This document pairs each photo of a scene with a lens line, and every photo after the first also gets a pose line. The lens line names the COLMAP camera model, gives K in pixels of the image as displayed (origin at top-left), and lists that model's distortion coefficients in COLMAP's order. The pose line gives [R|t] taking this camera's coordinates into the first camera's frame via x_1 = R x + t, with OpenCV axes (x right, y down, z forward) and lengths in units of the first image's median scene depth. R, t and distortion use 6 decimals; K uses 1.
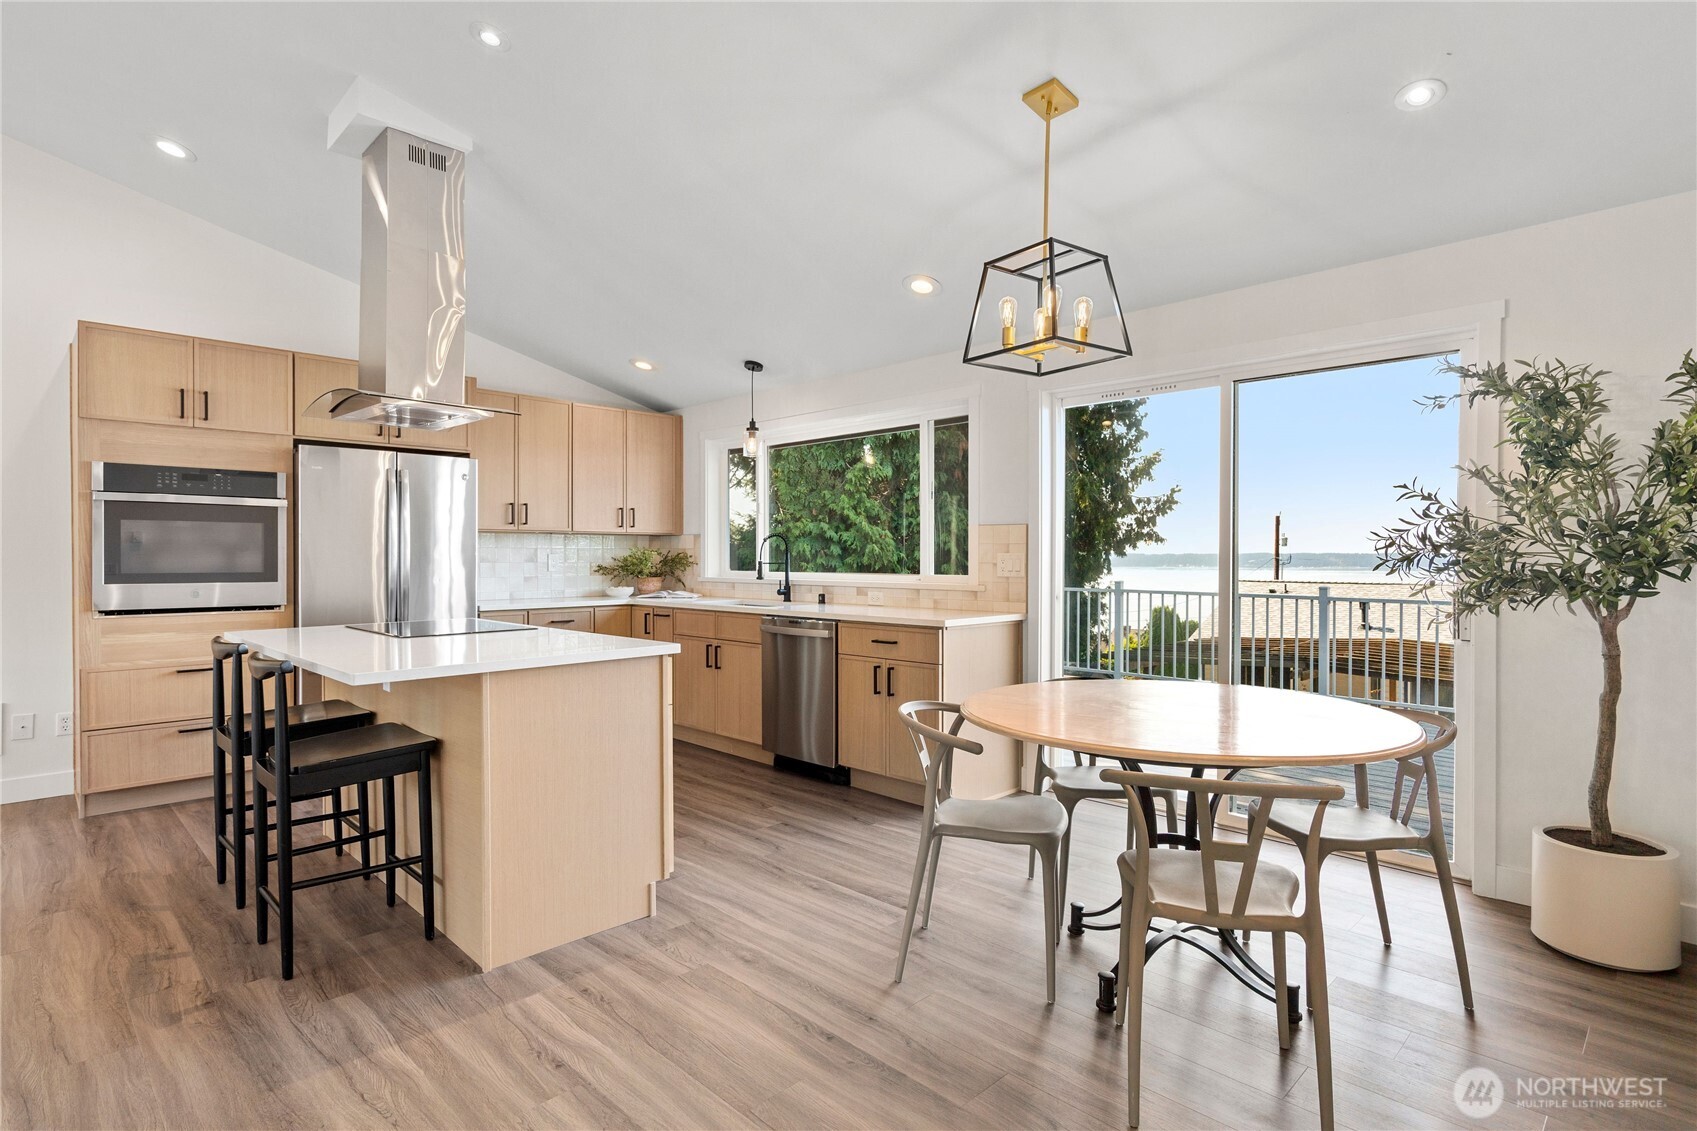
lens RADIAL K [[860.9, 0, 848.7], [0, 860.9, 565.5], [0, 0, 1]] dist [0.001965, 0.000095]
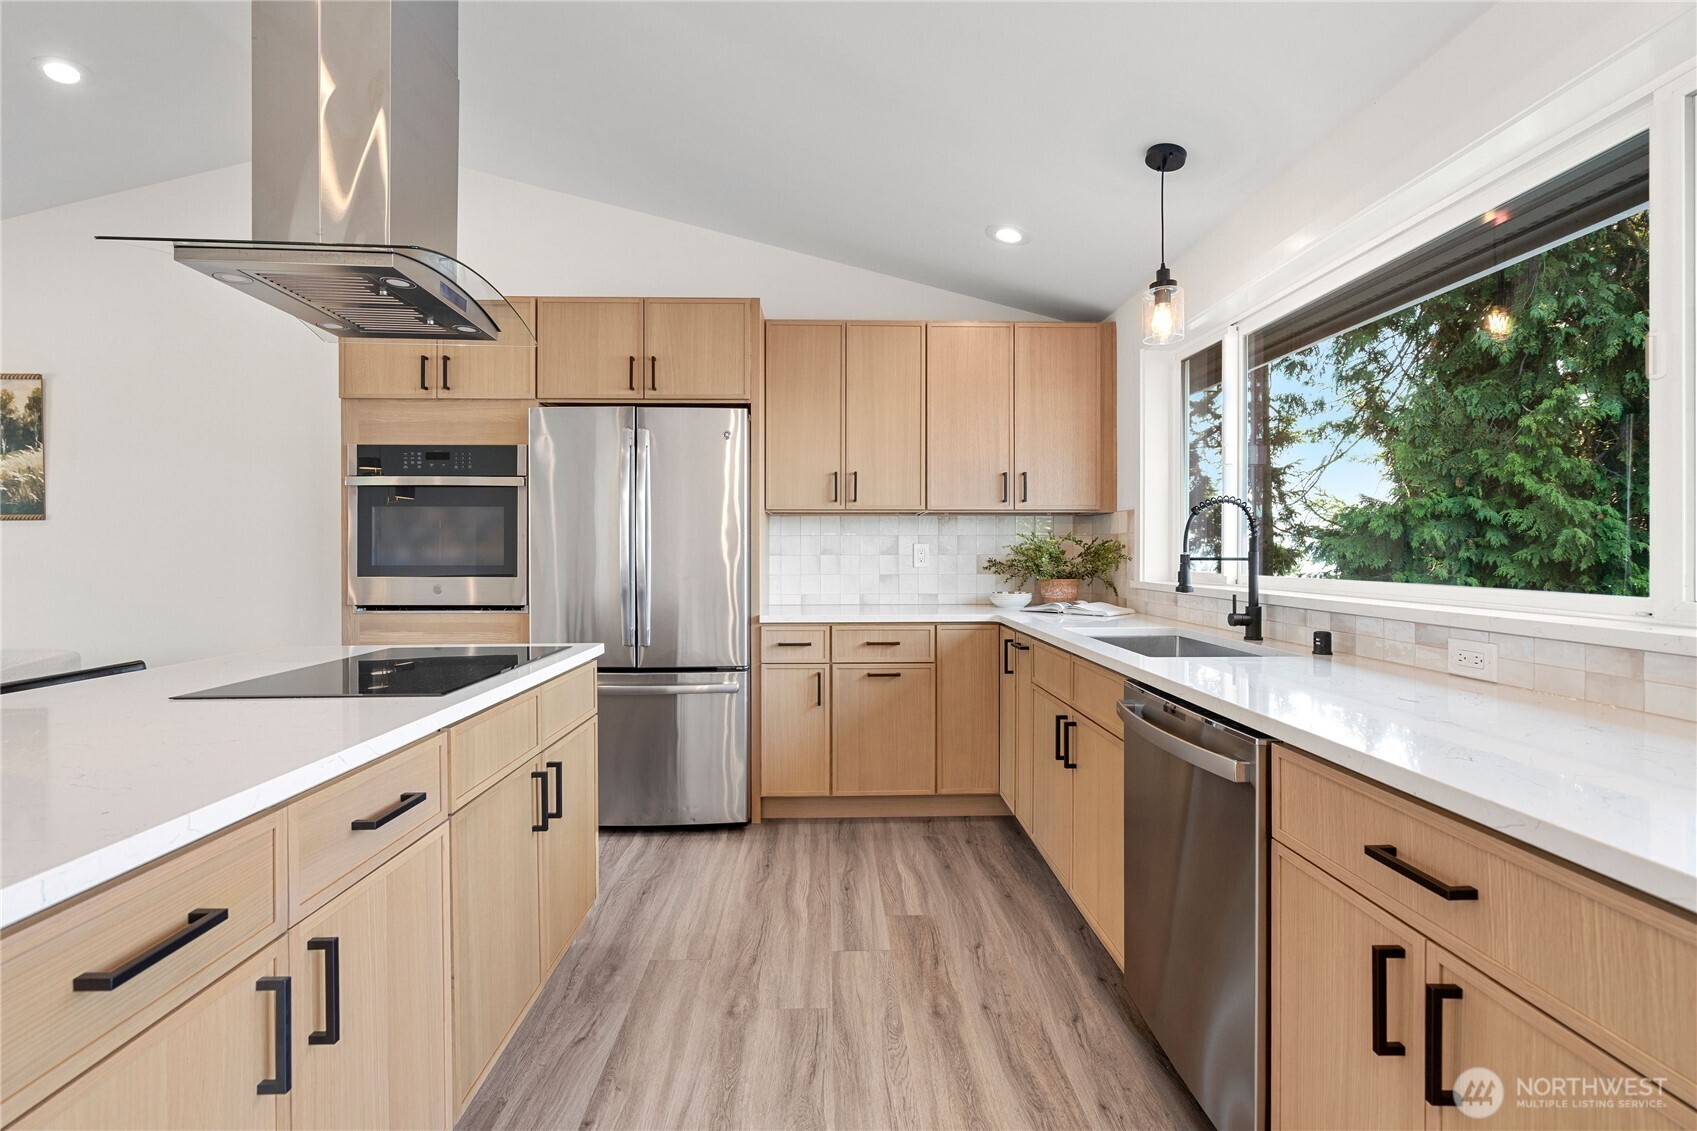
lens RADIAL K [[769.1, 0, 844.9], [0, 769.1, 556.8], [0, 0, 1]] dist [-0.001945, -0.000013]
pose [[0.728010, 0.005131, -0.685548, 0.048000], [-0.006408, 0.999979, 0.000679, -0.002422], [0.685537, 0.003899, 0.728028, 0.470143]]
